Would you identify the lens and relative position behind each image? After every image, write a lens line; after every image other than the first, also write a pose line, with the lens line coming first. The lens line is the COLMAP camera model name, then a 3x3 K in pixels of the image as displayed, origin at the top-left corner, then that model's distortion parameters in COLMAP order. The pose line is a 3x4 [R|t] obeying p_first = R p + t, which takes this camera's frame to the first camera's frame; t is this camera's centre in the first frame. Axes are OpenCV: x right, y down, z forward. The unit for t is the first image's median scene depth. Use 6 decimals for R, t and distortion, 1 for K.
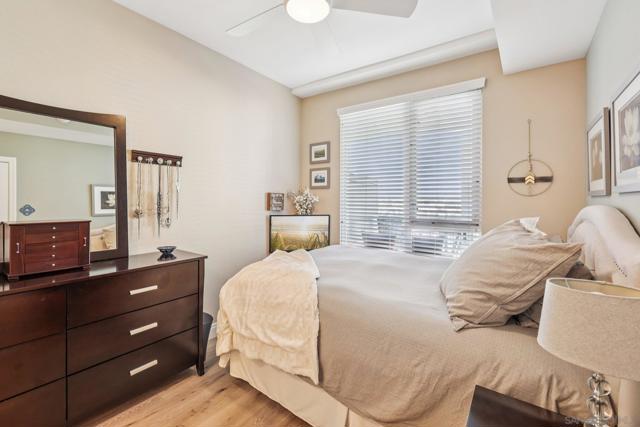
lens RADIAL K [[280.5, 0, 318.7], [0, 280.5, 201.5], [0, 0, 1]] dist [0.003983, -0.000013]
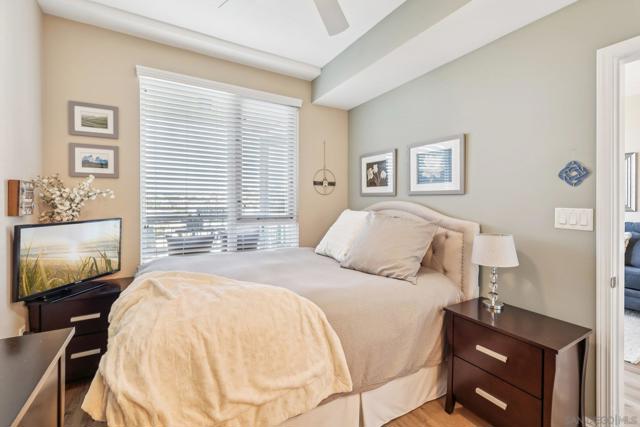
lens RADIAL K [[280.5, 0, 319.5], [0, 280.5, 202.4], [0, 0, 1]] dist [0.003983, -0.000013]
pose [[0.408621, -0.011942, 0.912626, -0.406943], [-0.003082, 0.999891, 0.014463, -0.001364], [-0.912699, -0.008722, 0.408539, 0.315463]]
